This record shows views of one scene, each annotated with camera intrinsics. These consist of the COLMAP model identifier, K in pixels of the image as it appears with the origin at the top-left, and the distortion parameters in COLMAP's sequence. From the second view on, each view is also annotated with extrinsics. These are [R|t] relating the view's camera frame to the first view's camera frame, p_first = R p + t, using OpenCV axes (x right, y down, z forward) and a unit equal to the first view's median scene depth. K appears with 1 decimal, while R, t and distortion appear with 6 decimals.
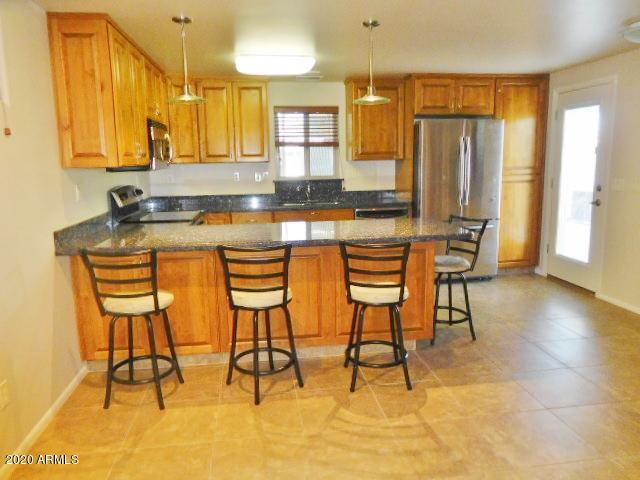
lens RADIAL K [[482.3, 0, 320.0], [0, 482.3, 240.0], [0, 0, 1]] dist [0.003463, 0.001342]
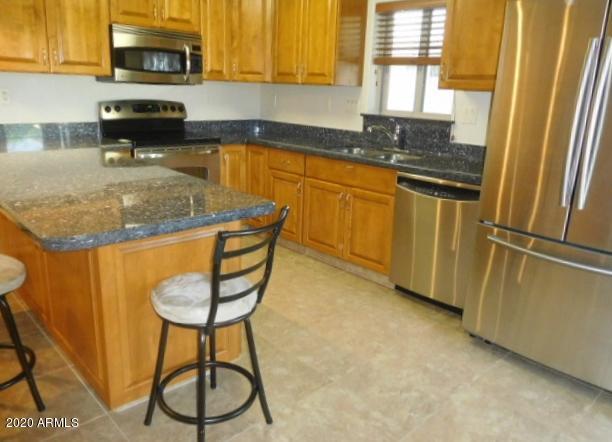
lens RADIAL K [[481.9, 0, 306.0], [0, 481.9, 221.0], [0, 0, 1]] dist [0.001495, 0.002276]
pose [[0.586477, 0.255250, -0.768695, 0.448868], [-0.181349, 0.966333, 0.182517, -0.087736], [0.789403, 0.032360, 0.613021, 0.524284]]
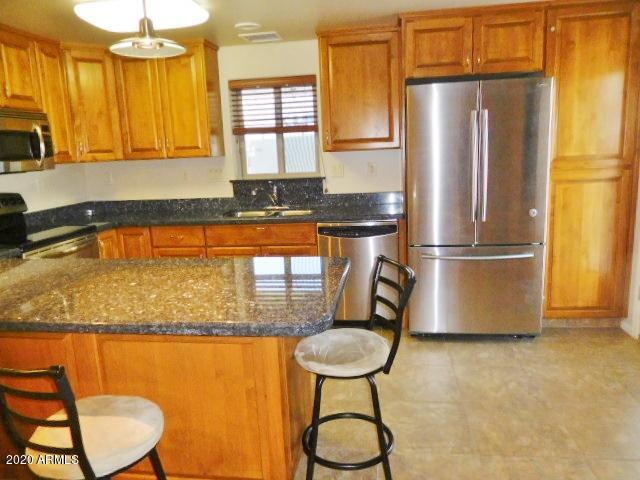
lens RADIAL K [[482.3, 0, 320.0], [0, 482.3, 240.0], [0, 0, 1]] dist [0.003463, 0.001342]
pose [[0.962749, 0.027245, -0.269022, 0.248510], [-0.018544, 0.999221, 0.034833, -0.060796], [0.269762, -0.028547, 0.962504, 0.321644]]
